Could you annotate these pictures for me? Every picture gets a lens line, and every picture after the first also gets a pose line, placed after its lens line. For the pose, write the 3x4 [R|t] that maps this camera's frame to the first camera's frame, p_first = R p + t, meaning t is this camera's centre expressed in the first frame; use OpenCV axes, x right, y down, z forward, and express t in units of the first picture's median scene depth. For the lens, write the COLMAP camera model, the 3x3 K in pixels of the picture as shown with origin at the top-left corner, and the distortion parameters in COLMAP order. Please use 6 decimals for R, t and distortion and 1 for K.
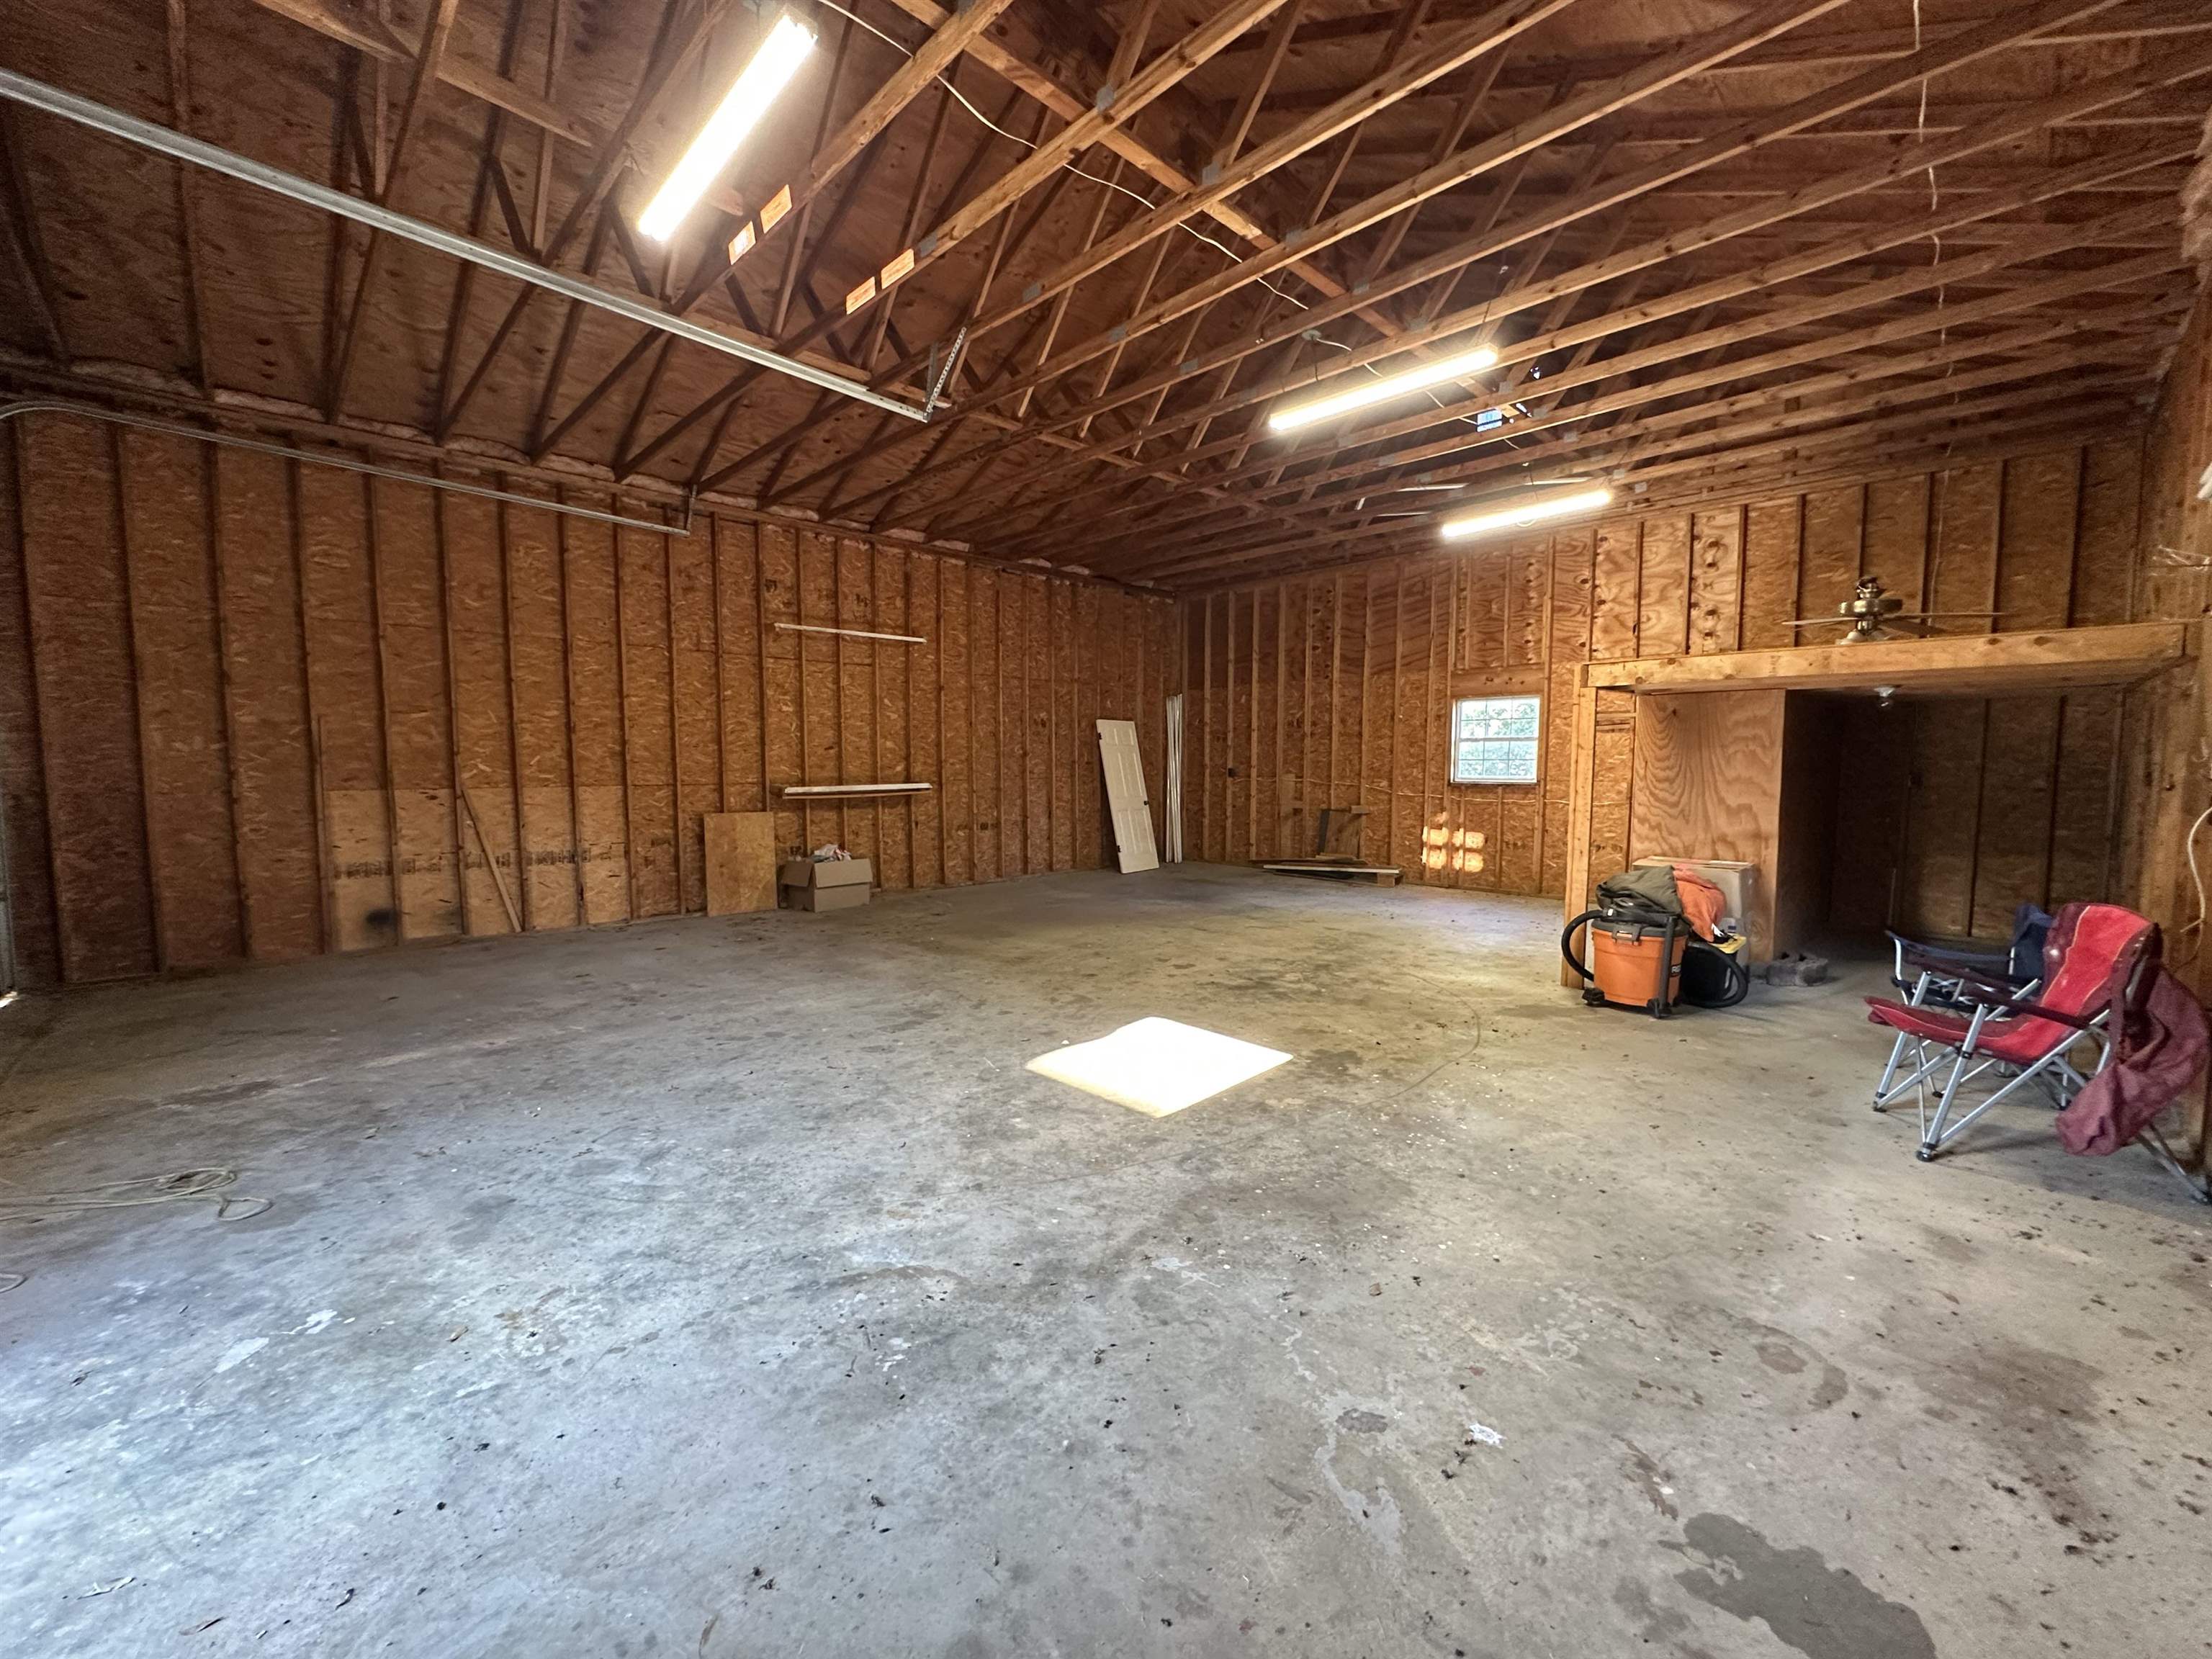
lens RADIAL K [[883.4, 0, 1106.5], [0, 883.4, 832.4], [0, 0, 1]] dist [-0.005112, 0.001521]
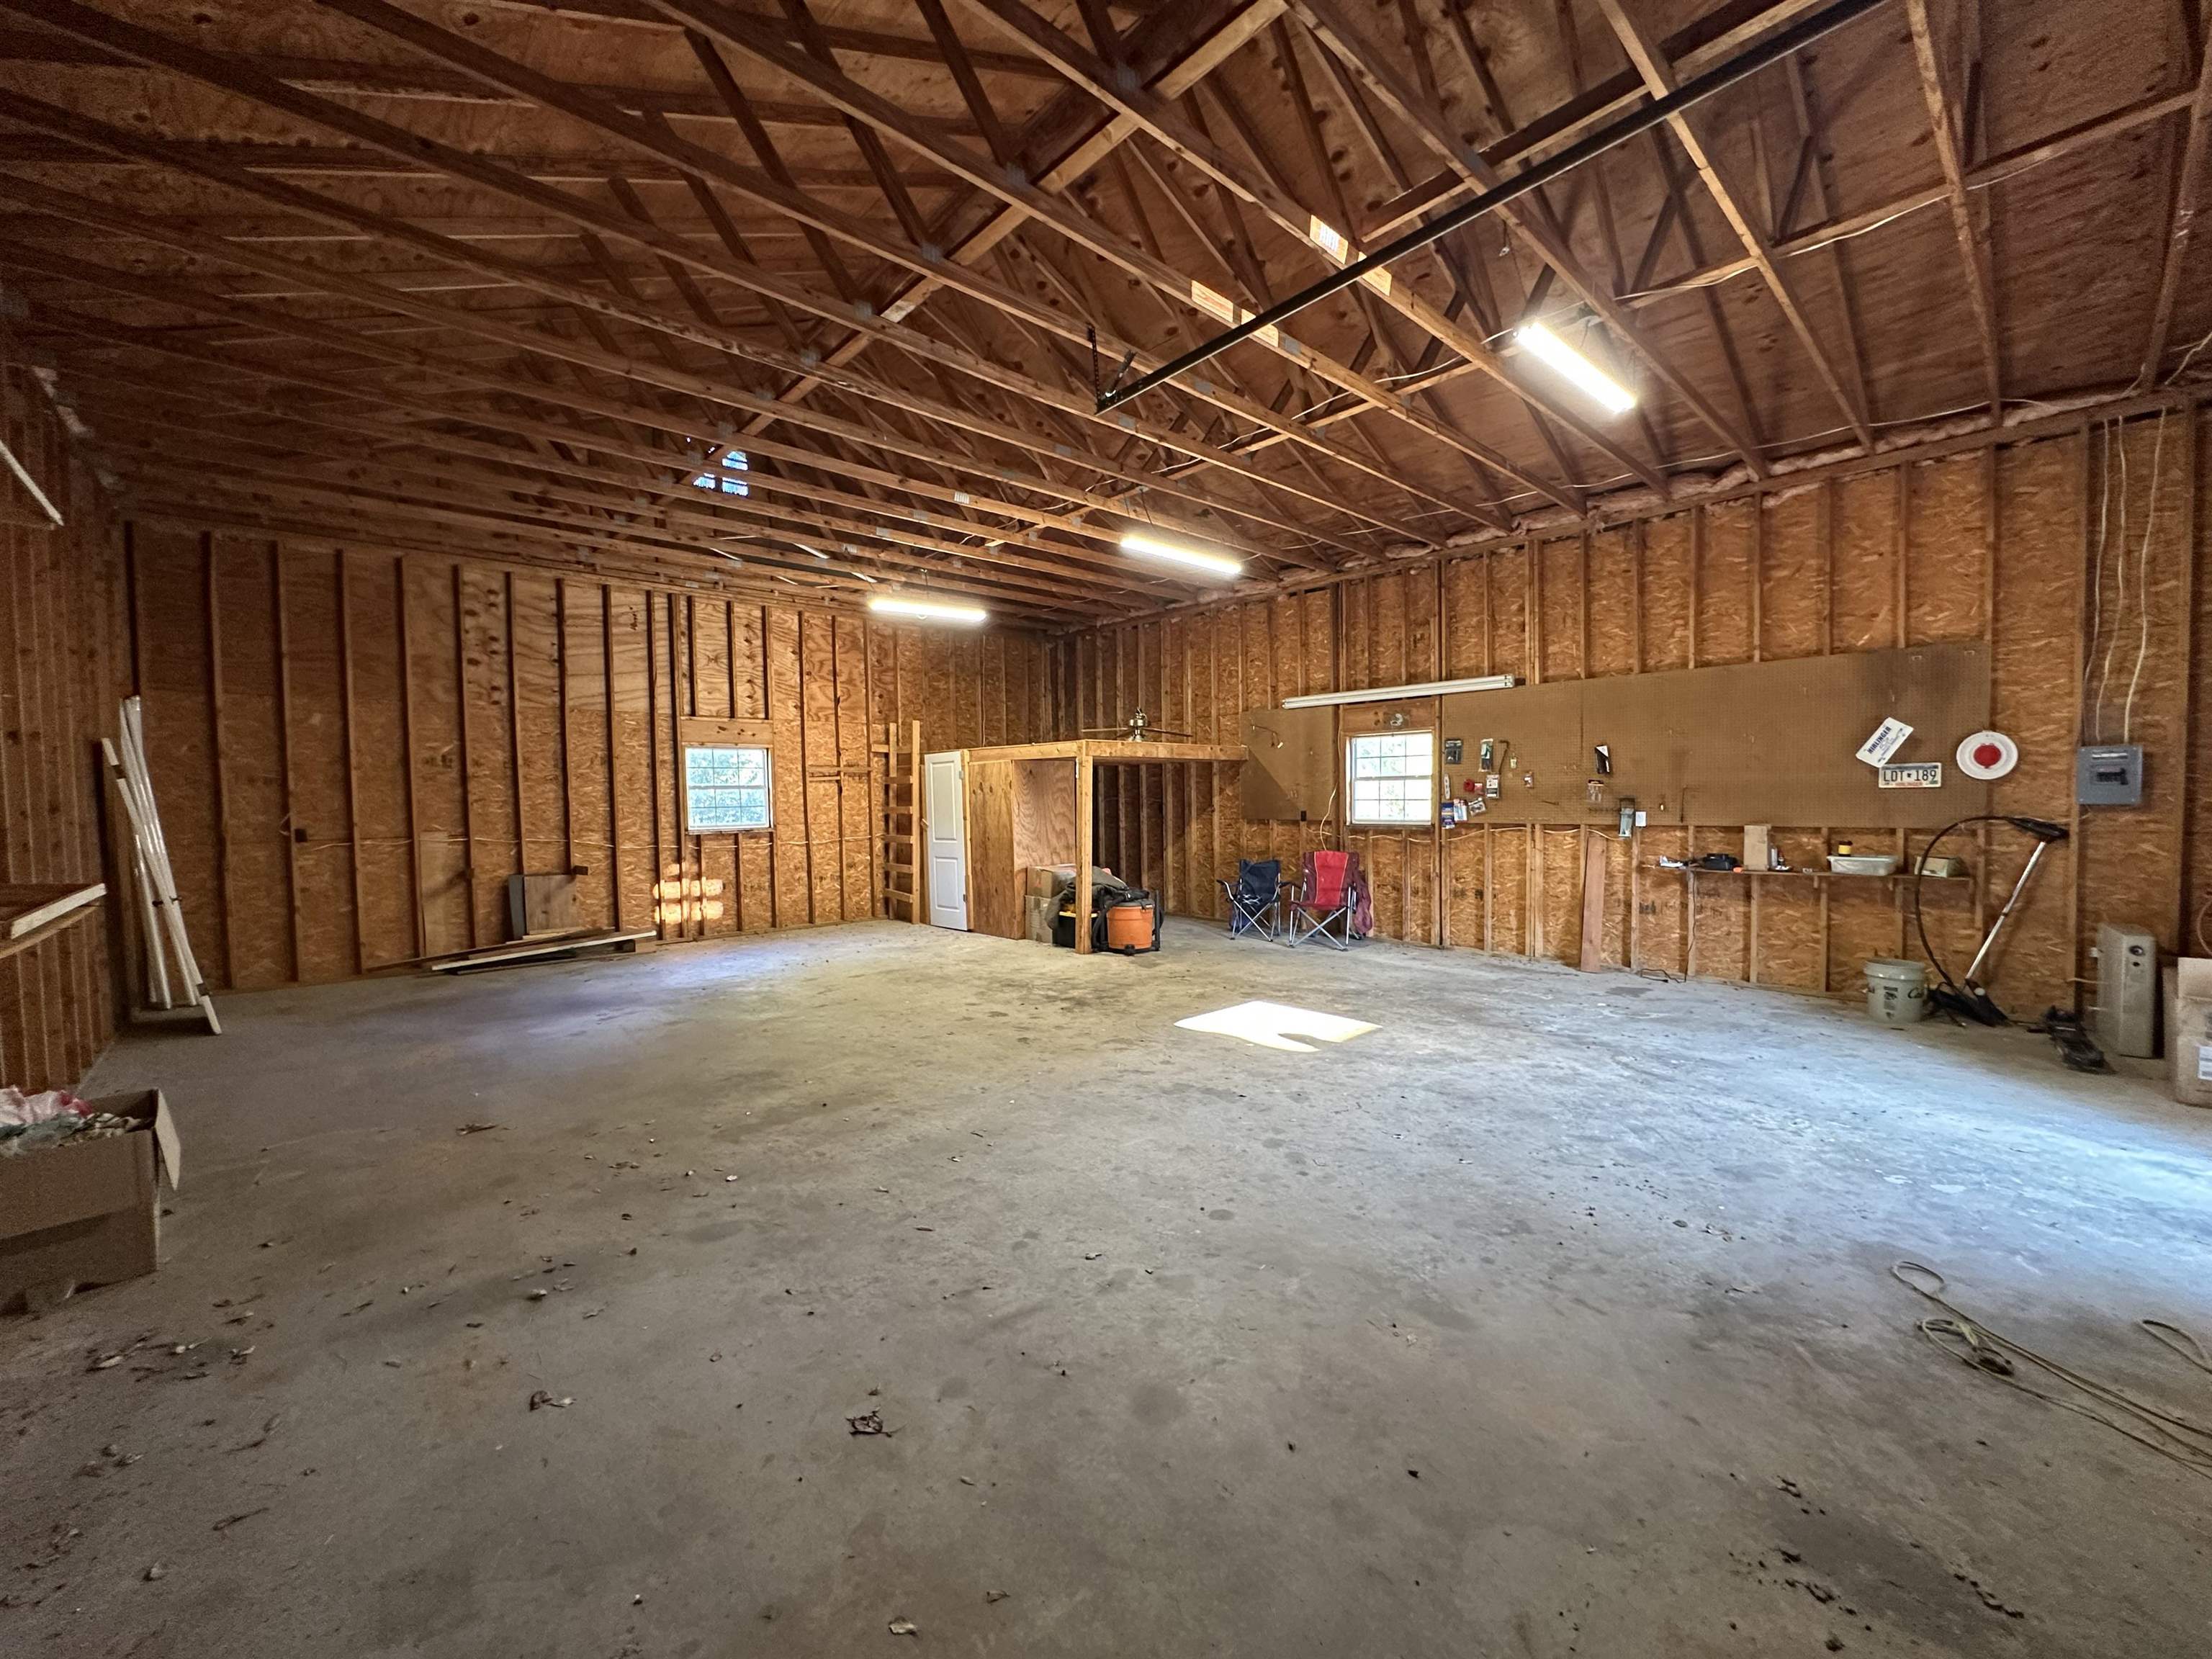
lens RADIAL K [[883.4, 0, 1105.8], [0, 883.4, 823.7], [0, 0, 1]] dist [-0.005112, 0.001521]
pose [[0.035177, -0.033687, 0.998813, -1.668253], [0.097073, 0.994821, 0.030134, -0.148375], [-0.994655, 0.095898, 0.038265, 1.535377]]
